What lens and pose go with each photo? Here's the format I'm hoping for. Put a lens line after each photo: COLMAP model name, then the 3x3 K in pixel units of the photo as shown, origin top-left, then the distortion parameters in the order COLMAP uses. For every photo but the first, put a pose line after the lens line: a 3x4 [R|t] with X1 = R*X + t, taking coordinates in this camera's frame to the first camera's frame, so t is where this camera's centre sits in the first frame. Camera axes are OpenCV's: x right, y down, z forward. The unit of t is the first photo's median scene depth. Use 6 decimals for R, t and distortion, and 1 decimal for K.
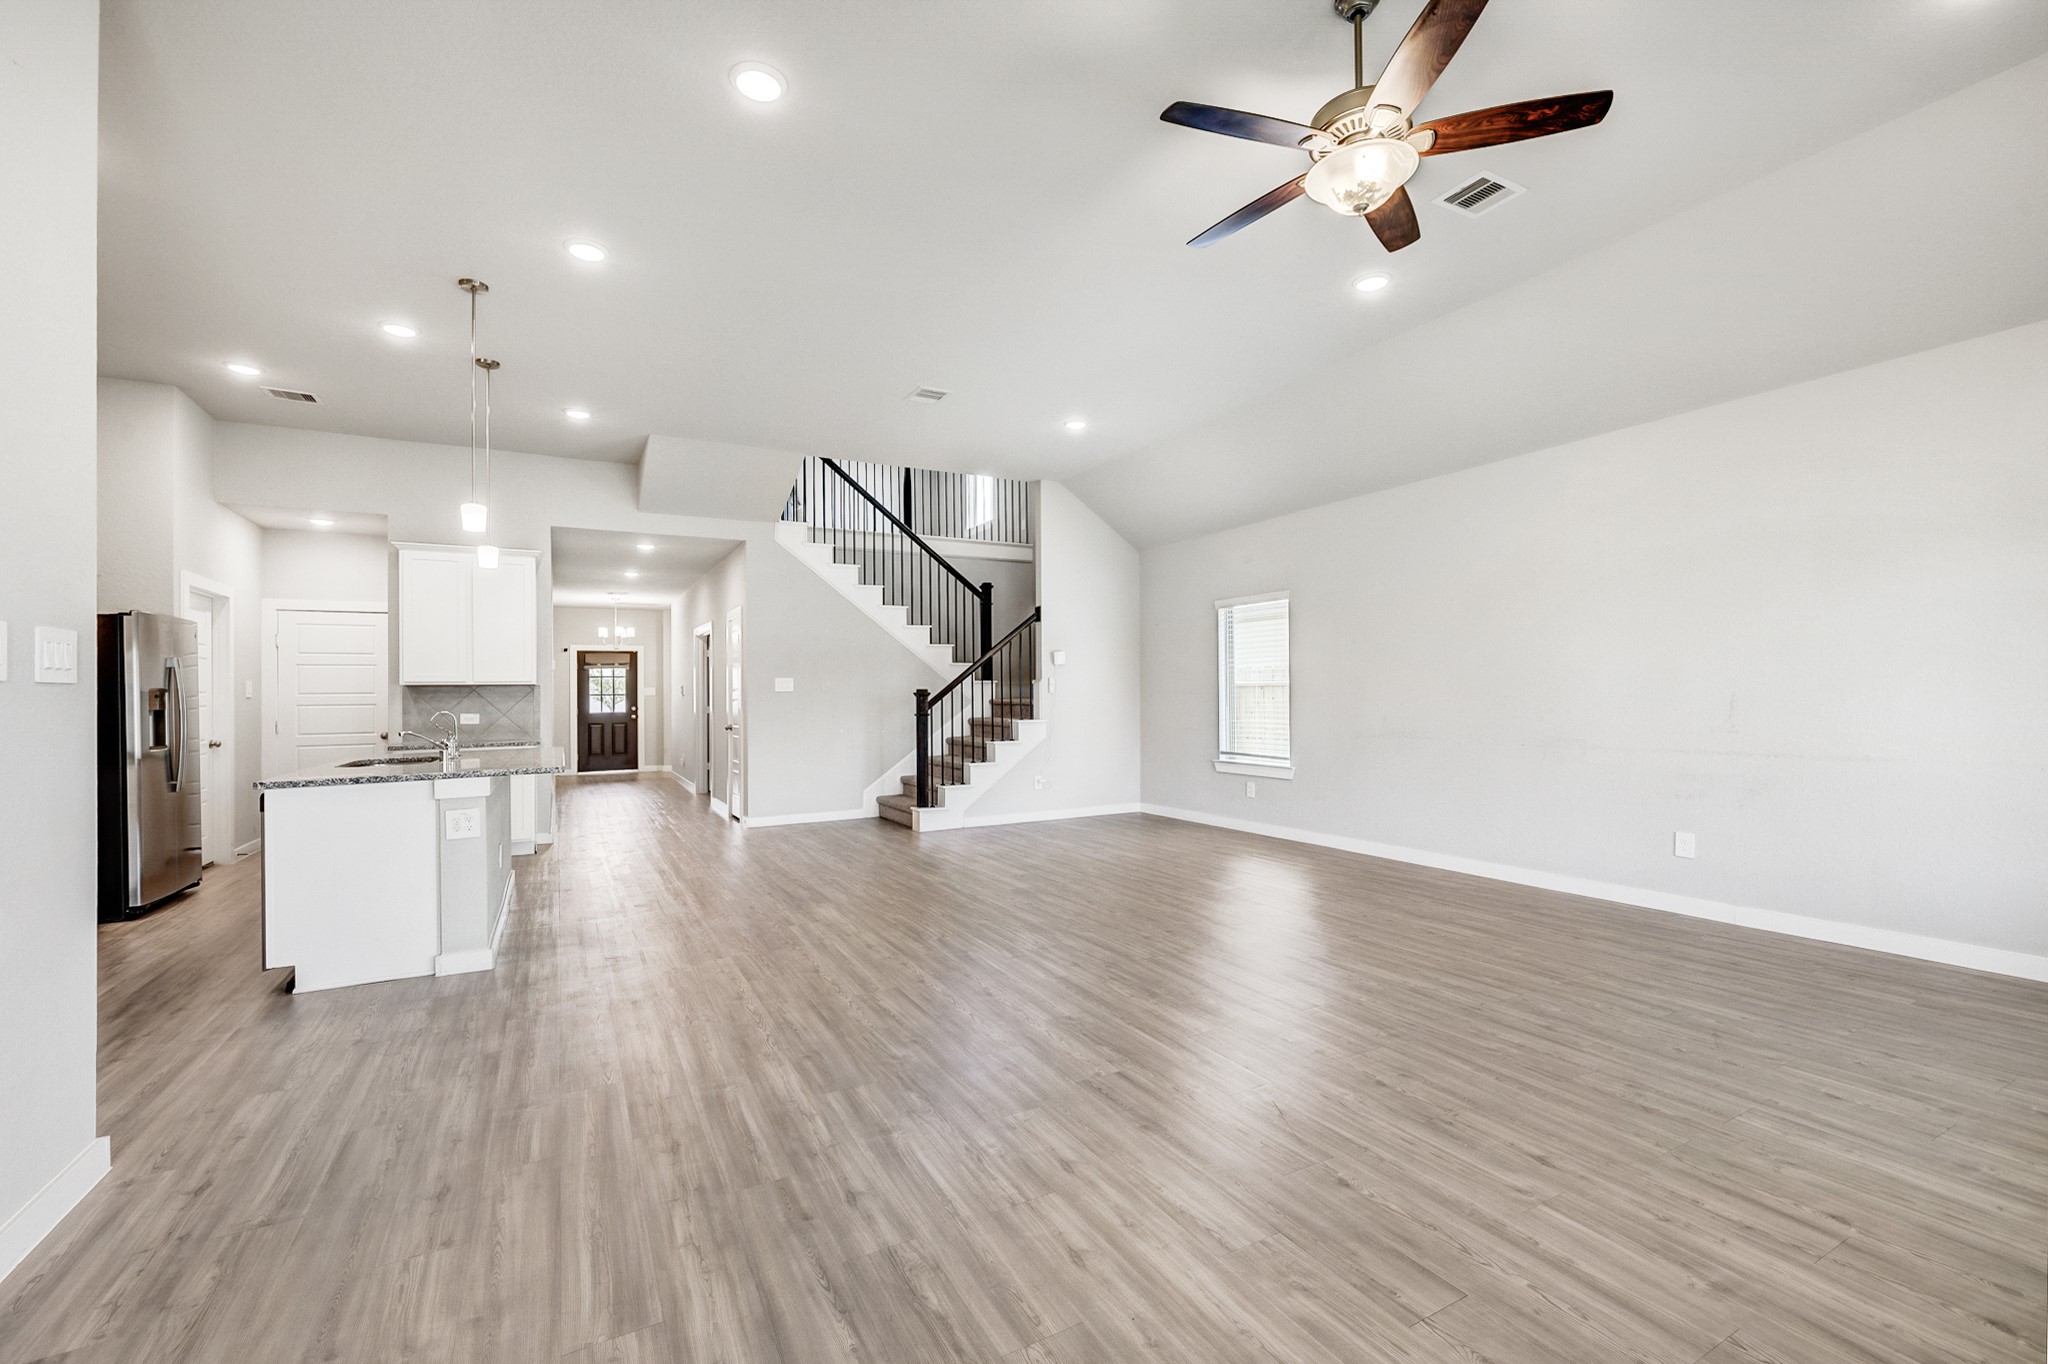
lens RADIAL K [[861.4, 0, 1024.8], [0, 861.4, 688.5], [0, 0, 1]] dist [-0.002299, 0.000656]
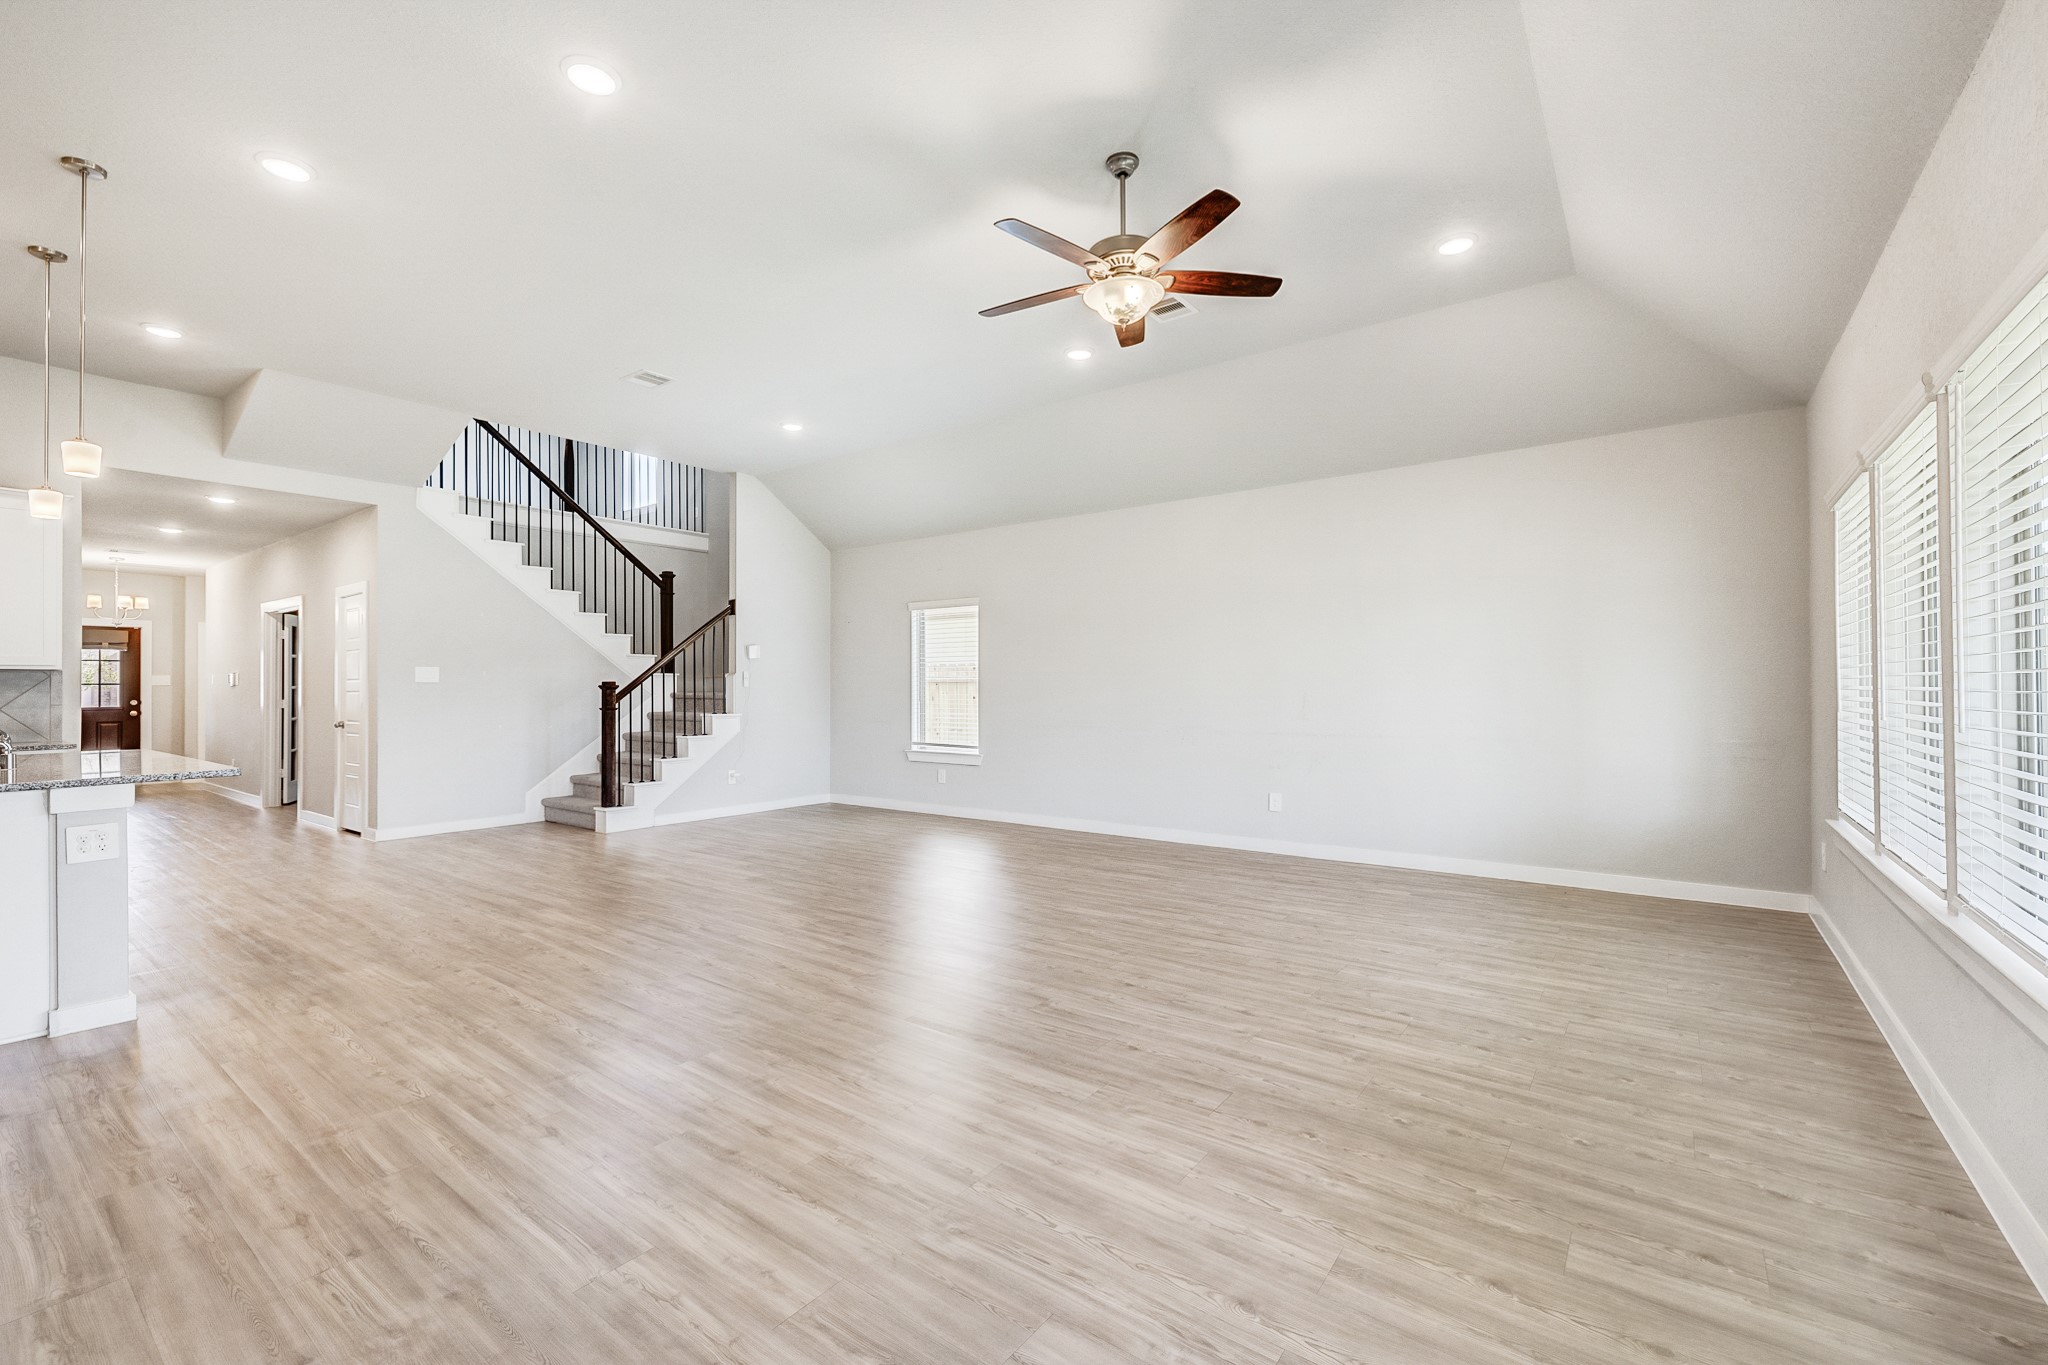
lens RADIAL K [[863.0, 0, 1024.0], [0, 863.0, 682.5], [0, 0, 1]] dist [-0.001906, 0.000077]
pose [[0.909187, 0.011432, 0.416231, -0.106796], [-0.010852, 0.999934, -0.003759, 0.000448], [-0.416247, -0.001099, 0.909251, -0.050511]]
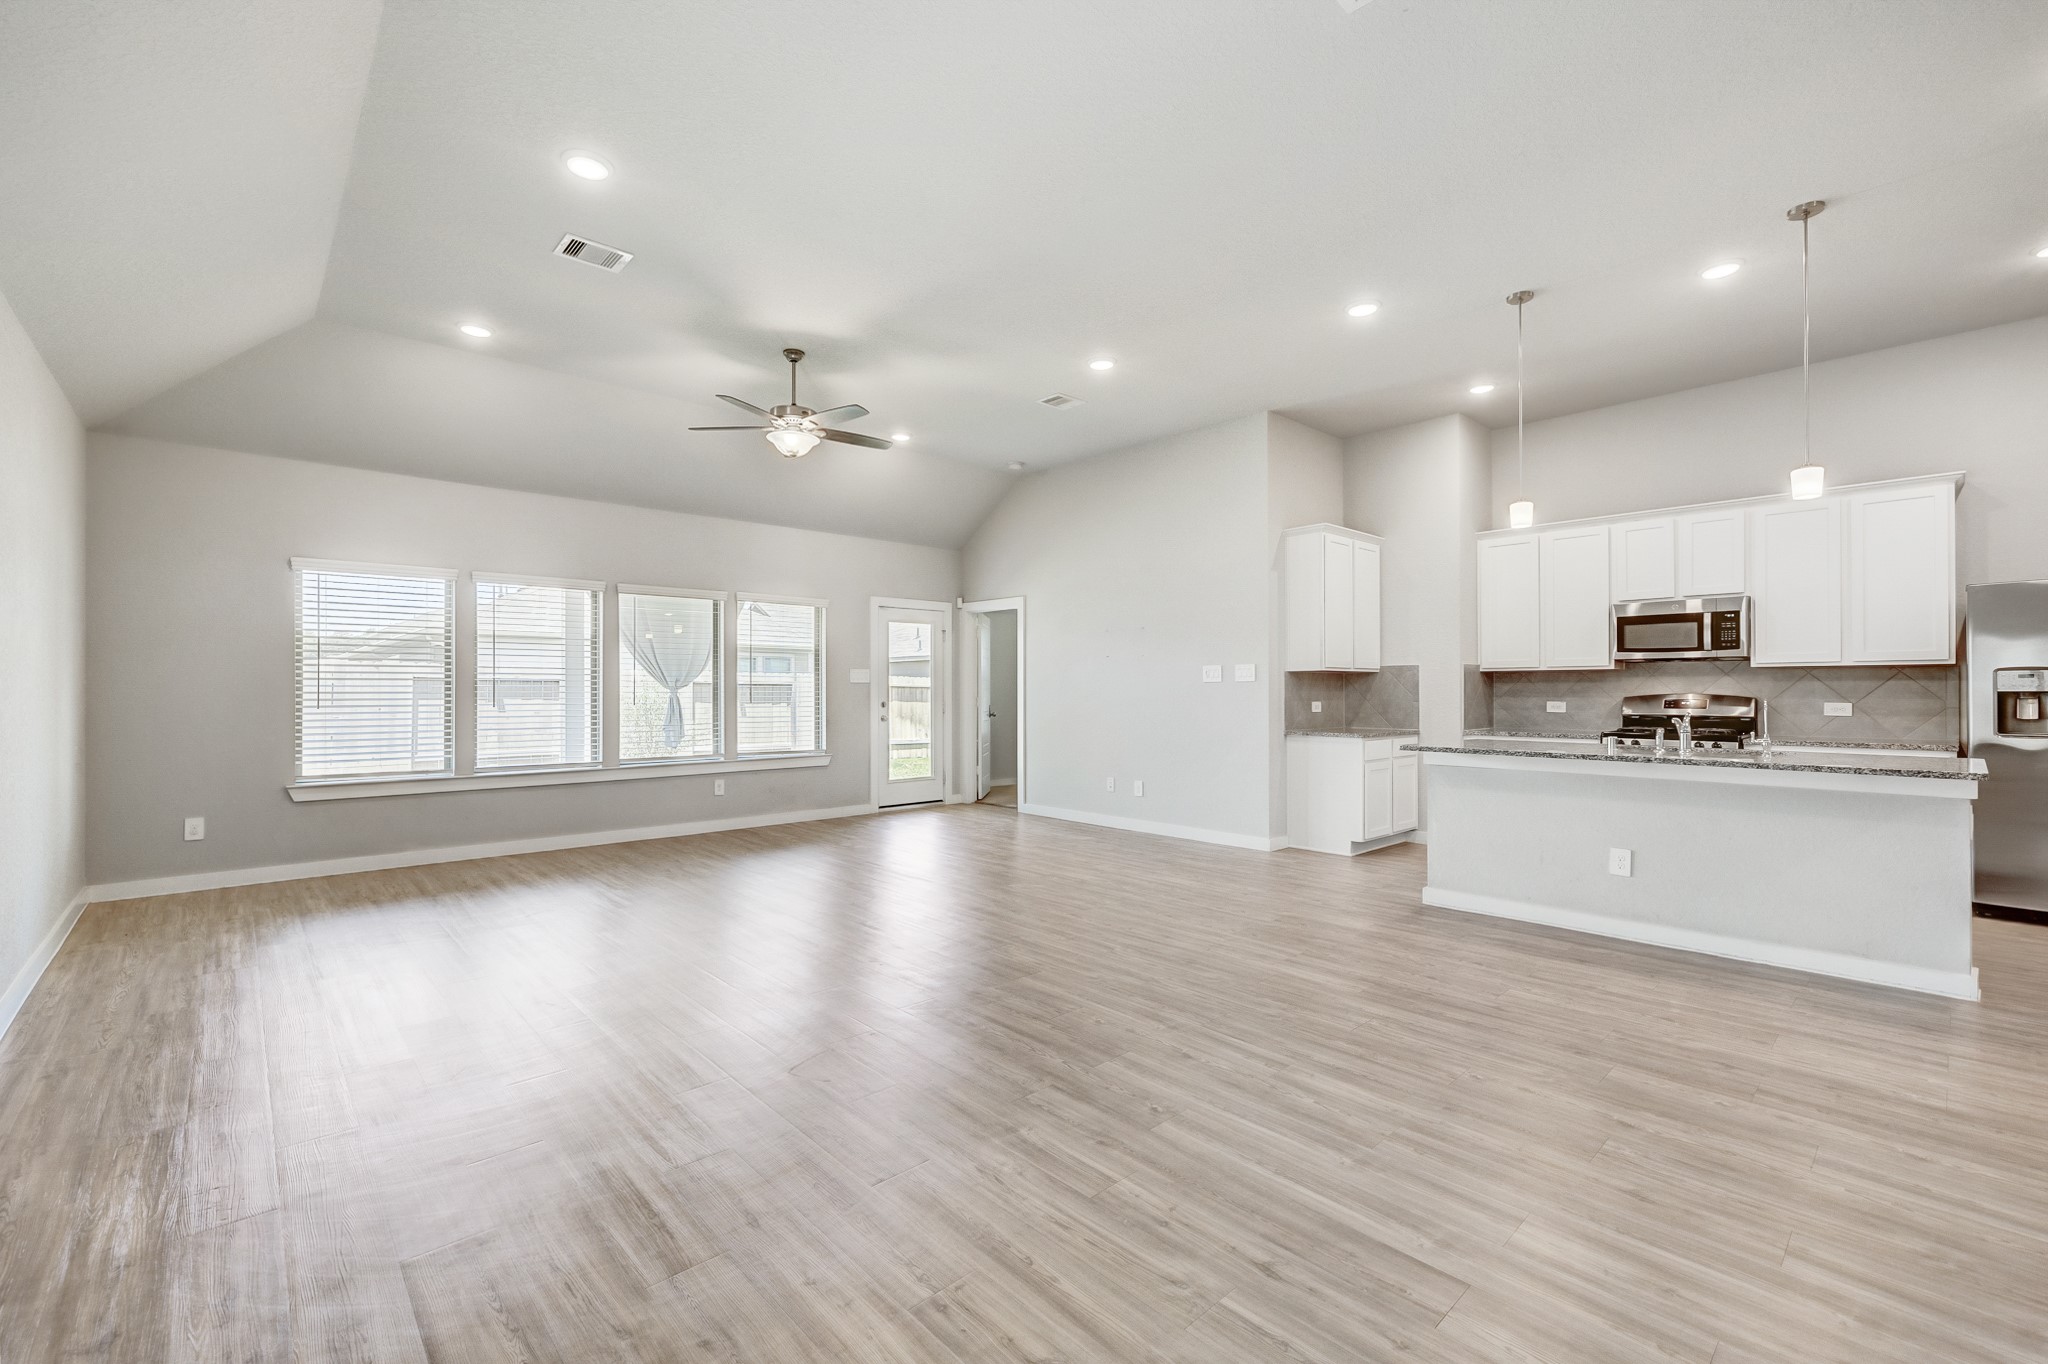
lens RADIAL K [[863.0, 0, 1024.0], [0, 863.0, 682.0], [0, 0, 1]] dist [-0.001906, 0.000077]
pose [[-0.967659, 0.011736, -0.251987, 0.133177], [0.015246, 0.999812, -0.011983, 0.007382], [0.251799, -0.015437, -0.967656, 1.119590]]
